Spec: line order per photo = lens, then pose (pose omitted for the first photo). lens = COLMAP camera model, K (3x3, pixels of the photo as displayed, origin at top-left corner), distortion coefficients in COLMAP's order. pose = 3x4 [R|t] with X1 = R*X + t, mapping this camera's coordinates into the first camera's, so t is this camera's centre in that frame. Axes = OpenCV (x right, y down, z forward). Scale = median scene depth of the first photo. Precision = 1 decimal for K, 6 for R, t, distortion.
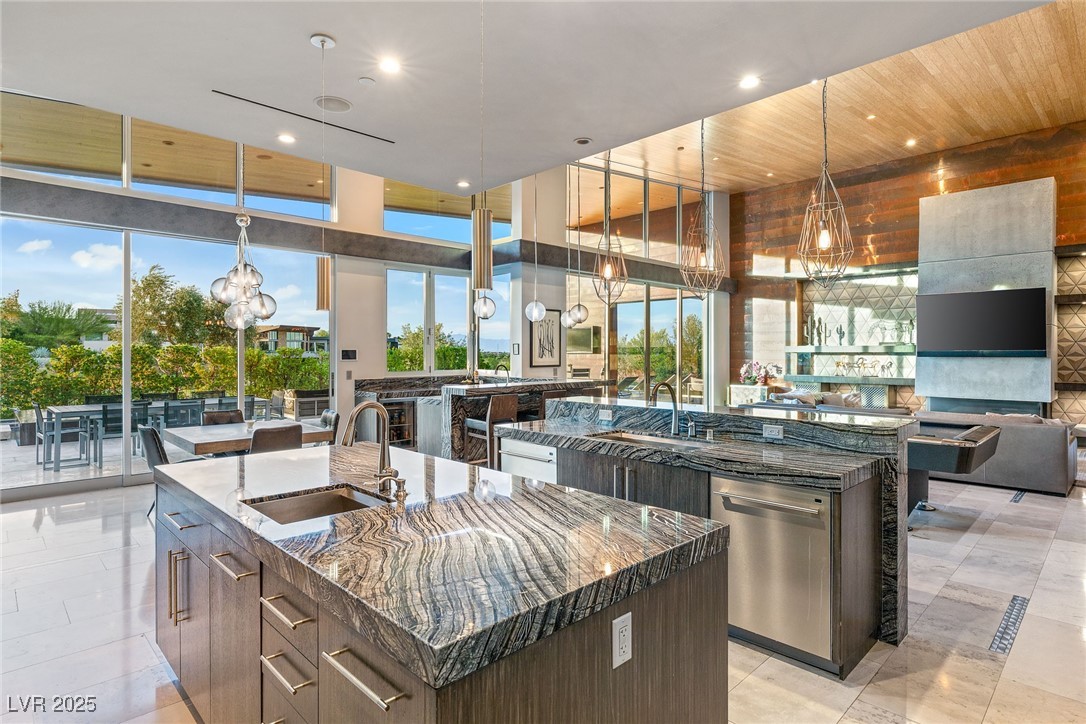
lens RADIAL K [[573.1, 0, 540.0], [0, 573.1, 355.8], [0, 0, 1]] dist [0.001640, 0.001072]
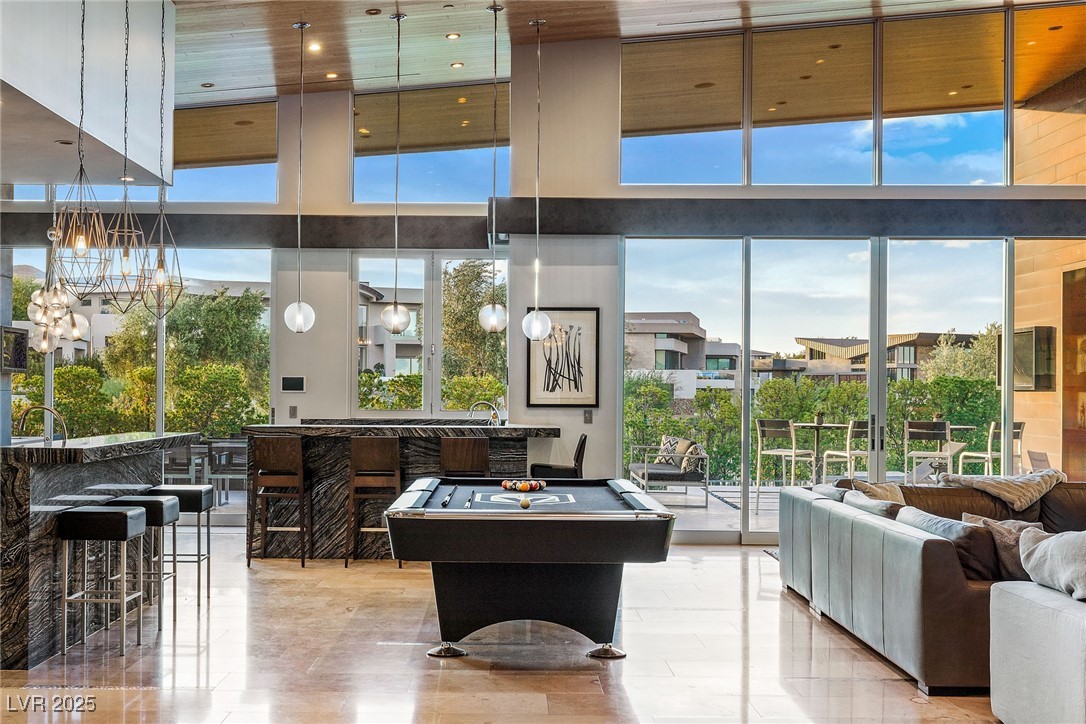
lens RADIAL K [[1322.1, 0, 481.9], [0, 1322.1, 379.6], [0, 0, 1]] dist [-0.002640, 0.004899]
pose [[0.700475, 0.000929, -0.713676, 0.792848], [-0.012744, 0.999856, -0.011207, 0.006728], [0.713563, 0.016945, 0.700386, 0.001957]]
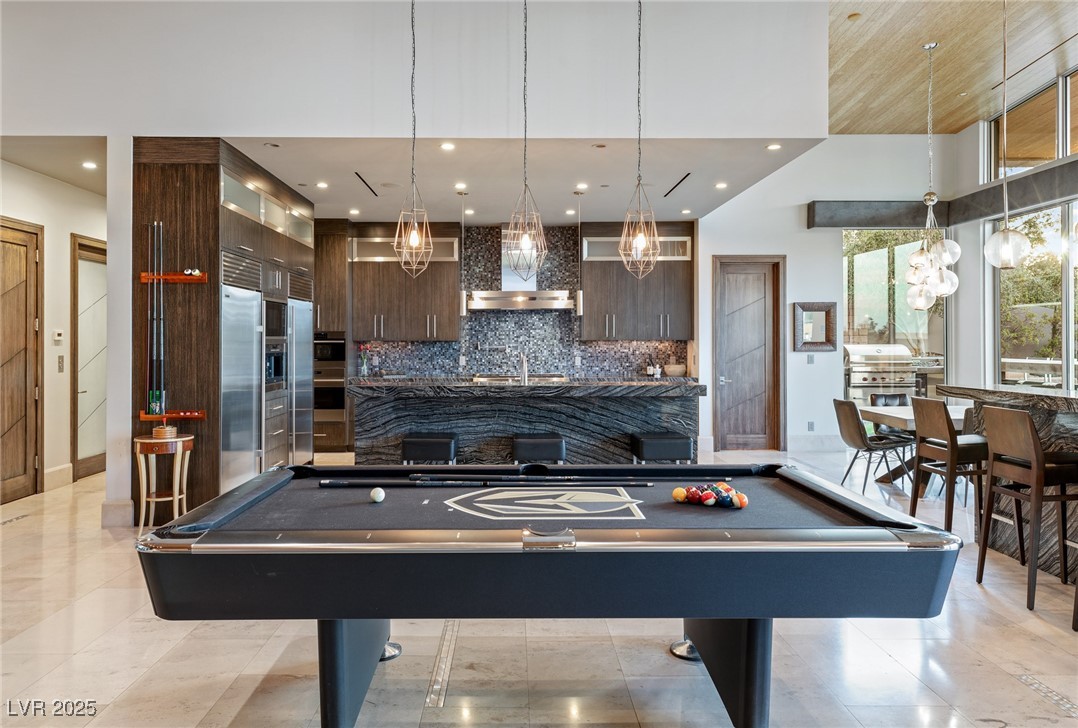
lens RADIAL K [[744.9, 0, 512.2], [0, 744.9, 337.1], [0, 0, 1]] dist [0.006144, 0.001831]
pose [[-0.698457, -0.001752, -0.715649, 0.475267], [-0.000551, 0.999998, -0.001911, 0.003160], [0.715651, -0.000940, -0.698457, 0.745886]]
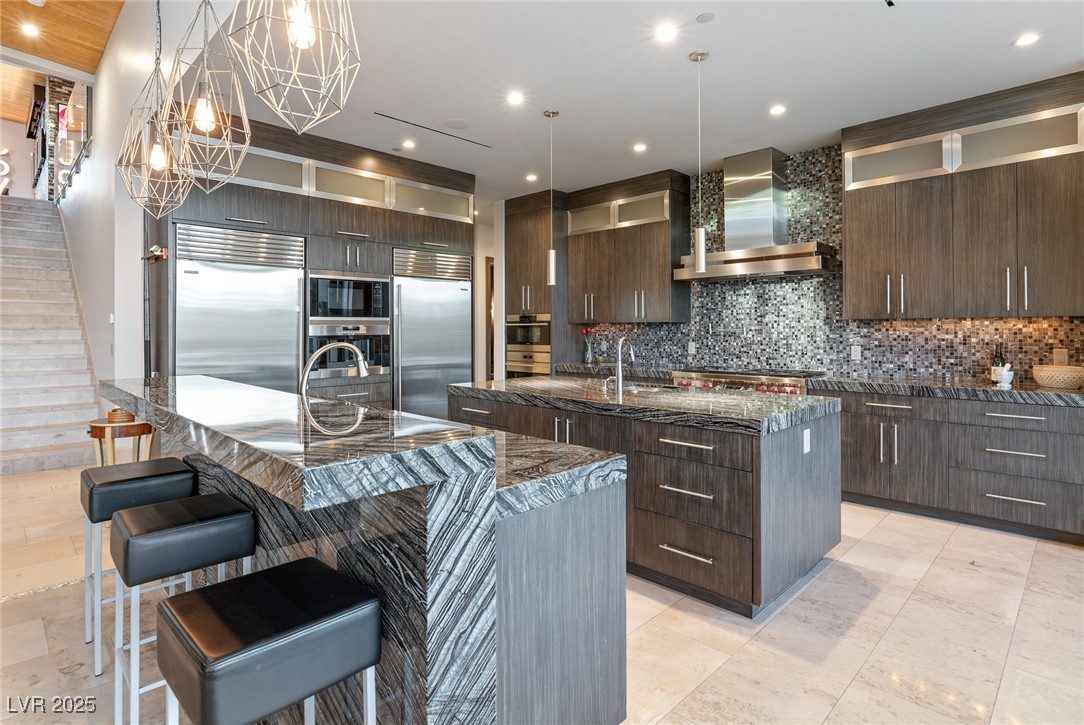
lens RADIAL K [[555.0, 0, 543.4], [0, 555.0, 325.8], [0, 0, 1]] dist [-0.001054, -0.000034]
pose [[-0.999908, 0.004993, -0.012646, -0.033182], [0.005014, 0.999986, -0.001659, 0.010066], [0.012637, -0.001723, -0.999919, 0.578395]]
